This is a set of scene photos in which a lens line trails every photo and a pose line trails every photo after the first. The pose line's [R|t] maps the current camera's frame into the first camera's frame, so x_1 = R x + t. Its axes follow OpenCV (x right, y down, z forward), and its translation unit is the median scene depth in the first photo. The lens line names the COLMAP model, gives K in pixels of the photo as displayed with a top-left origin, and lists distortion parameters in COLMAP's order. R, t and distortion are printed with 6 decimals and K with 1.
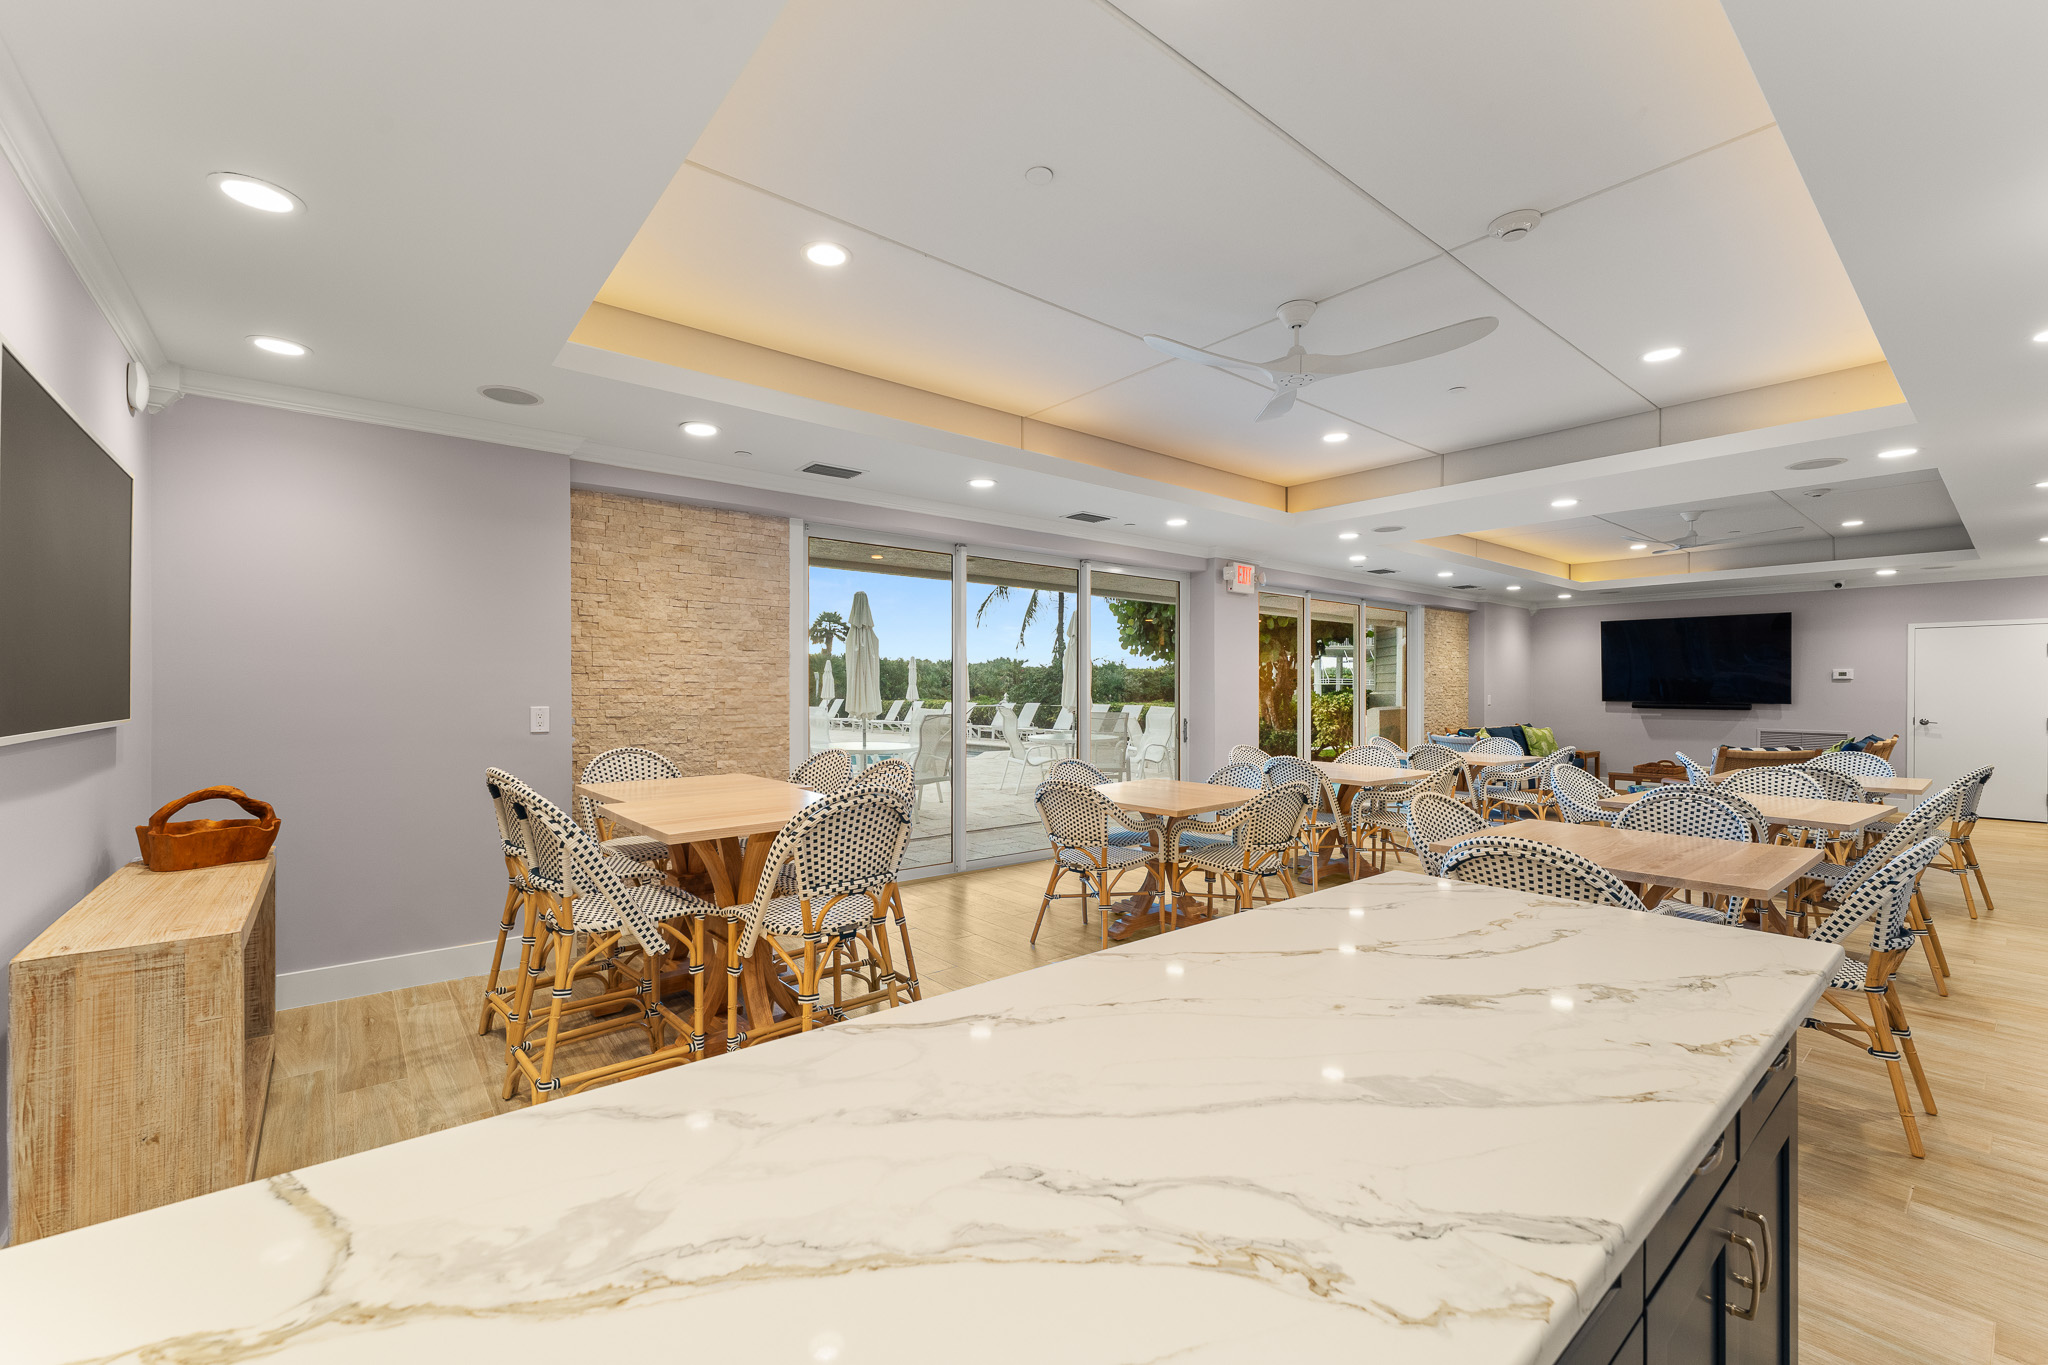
lens RADIAL K [[829.2, 0, 1018.8], [0, 829.2, 689.7], [0, 0, 1]] dist [-0.002083, -0.000005]
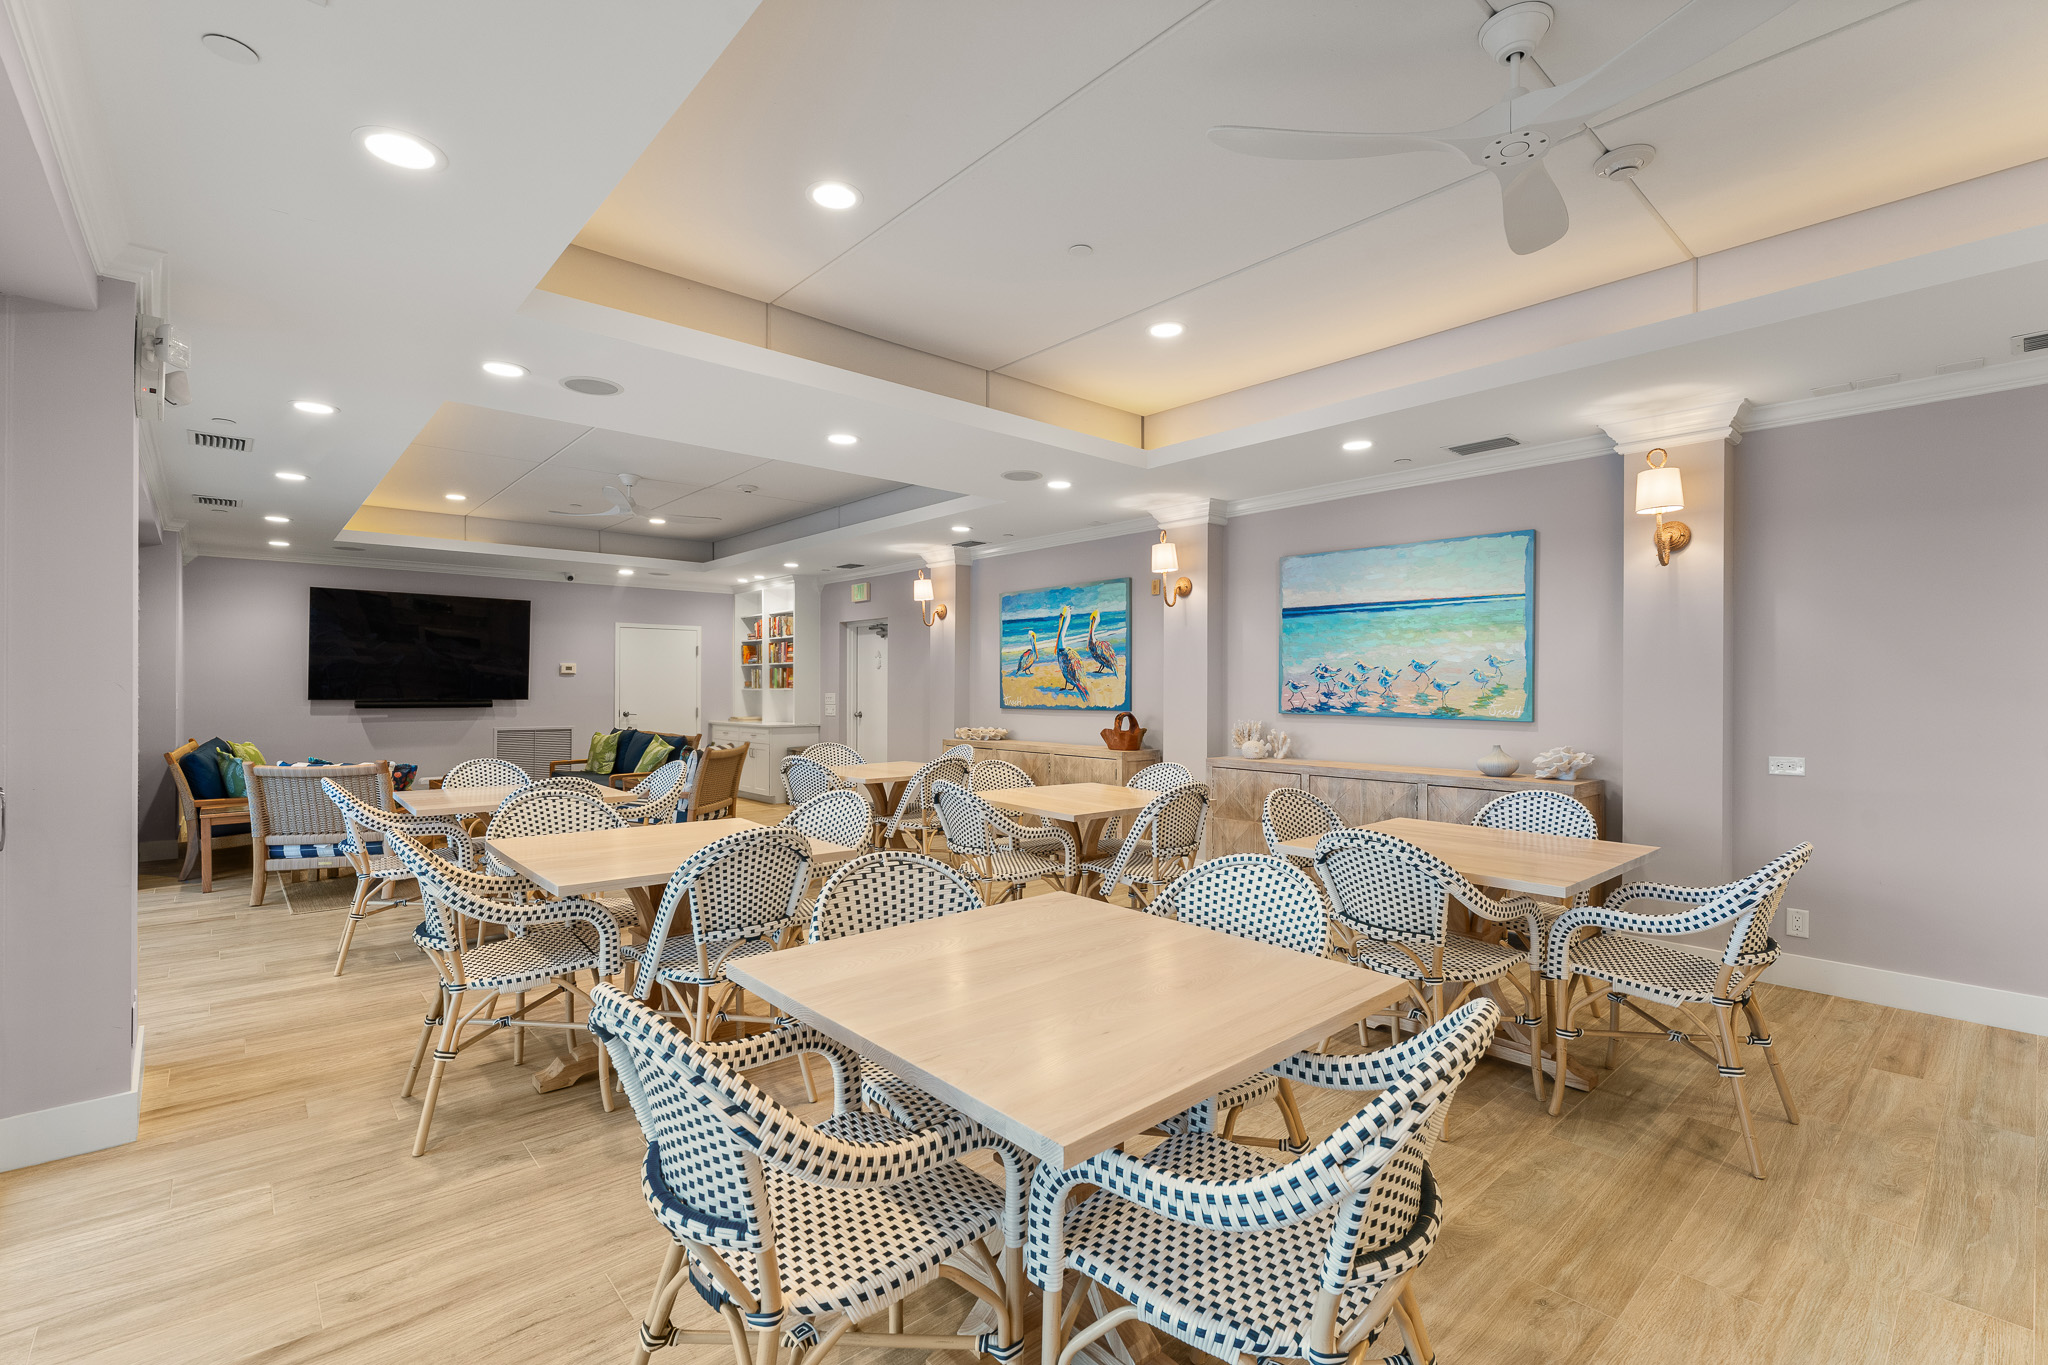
lens RADIAL K [[912.1, 0, 1031.0], [0, 912.1, 689.6], [0, 0, 1]] dist [0.000927, -0.000049]
pose [[-0.058760, -0.000876, 0.998272, -0.044700], [0.004641, 0.999989, 0.001151, 0.002756], [-0.998261, 0.004700, -0.058755, 0.175645]]
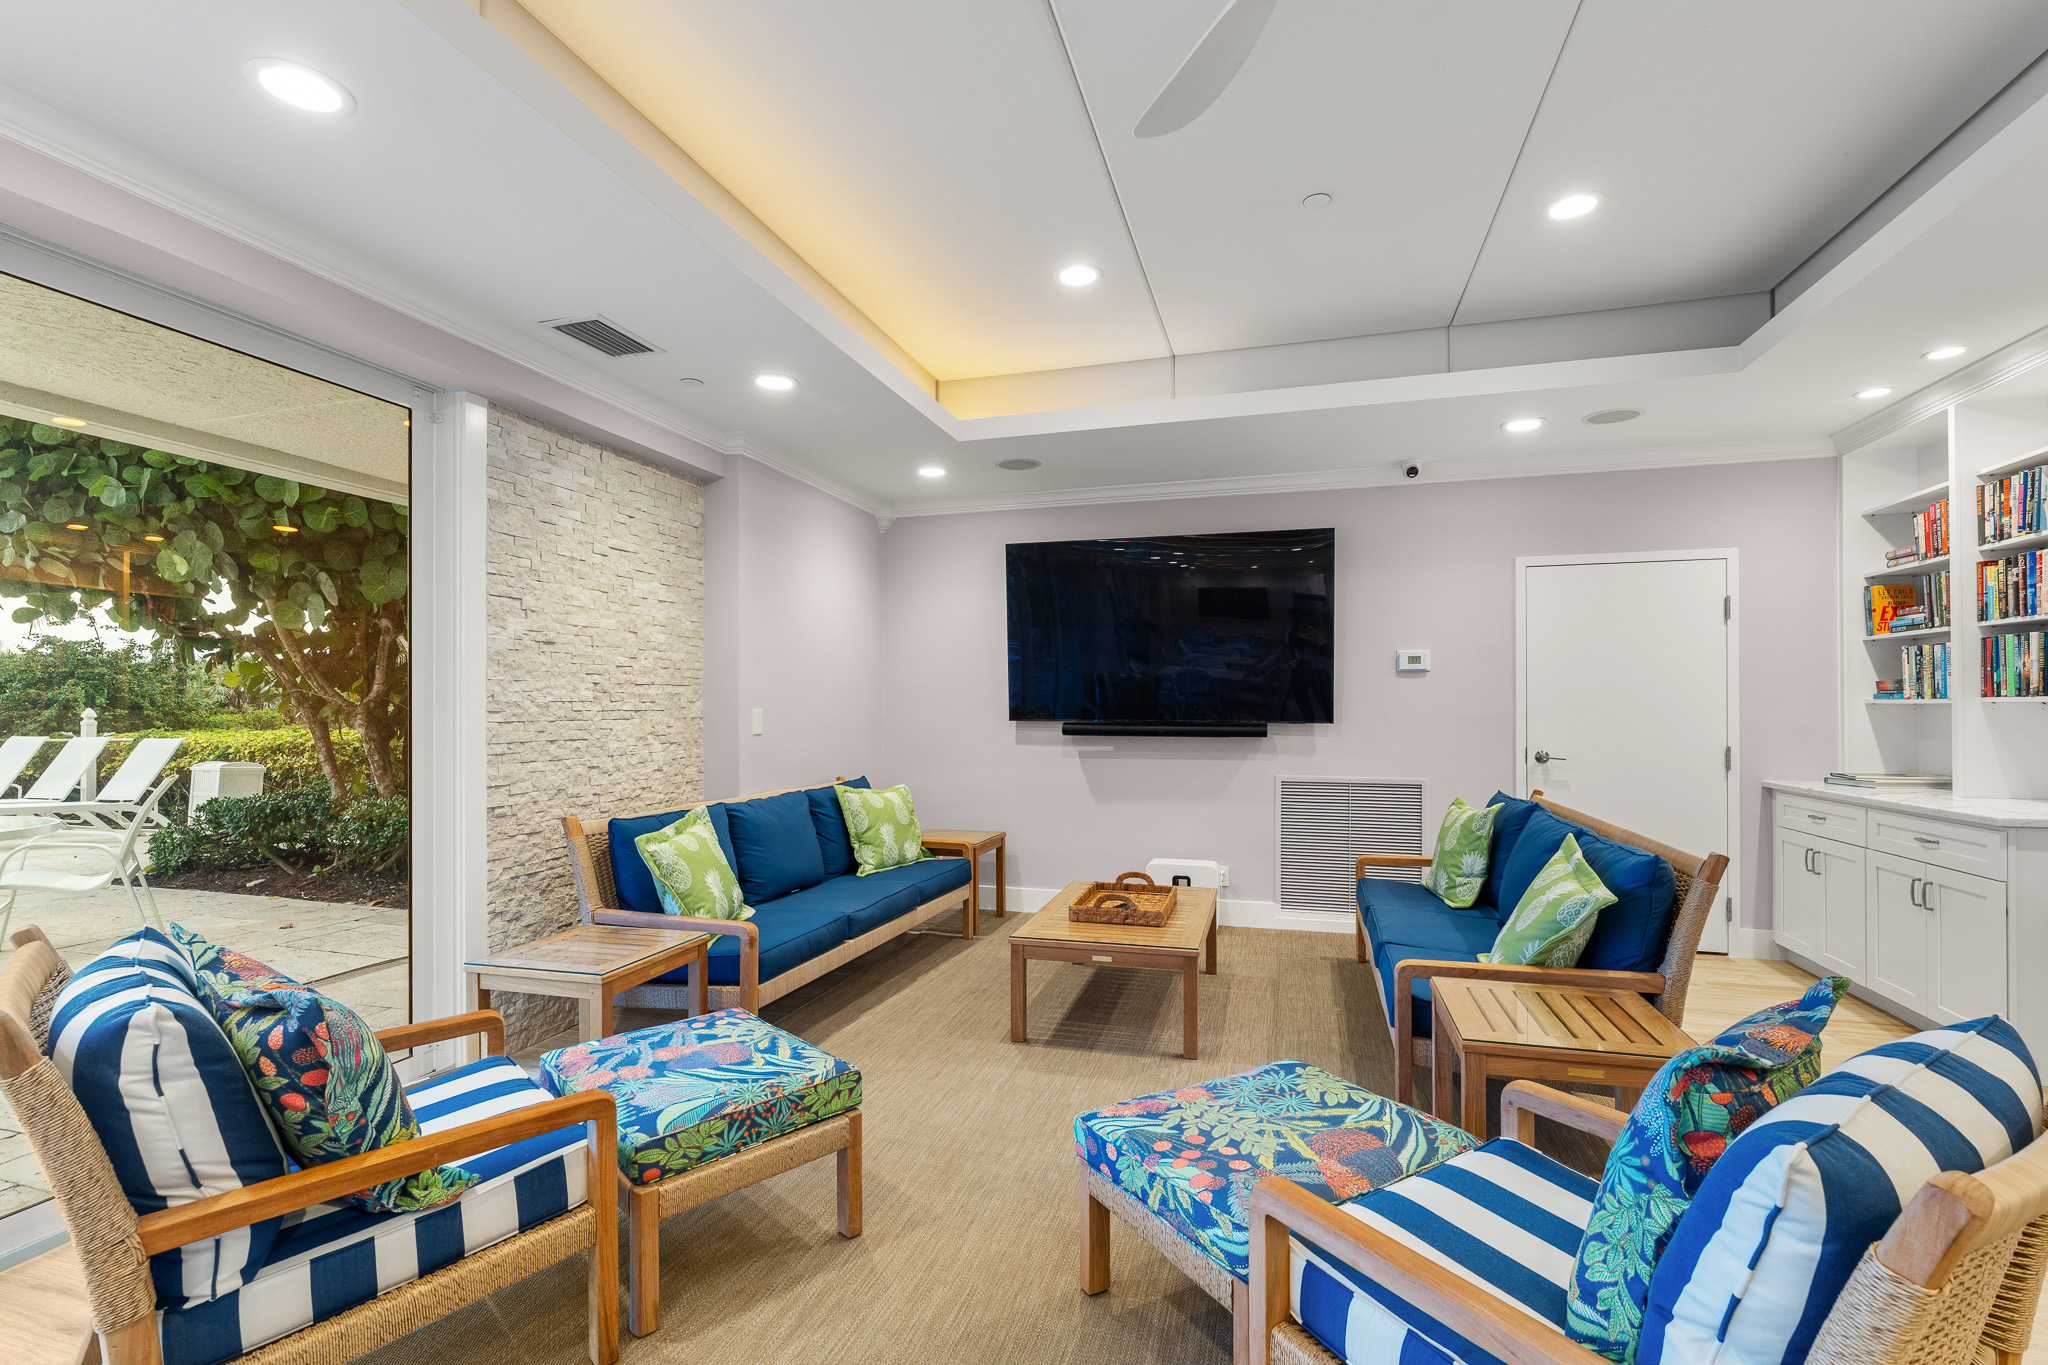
lens RADIAL K [[912.1, 0, 1029.1], [0, 912.1, 704.4], [0, 0, 1]] dist [0.000927, -0.000049]
pose [[0.821070, -0.001996, 0.570824, 0.174096], [0.005810, 0.999971, -0.004861, 0.002920], [-0.570798, 0.007308, 0.821058, 0.237542]]
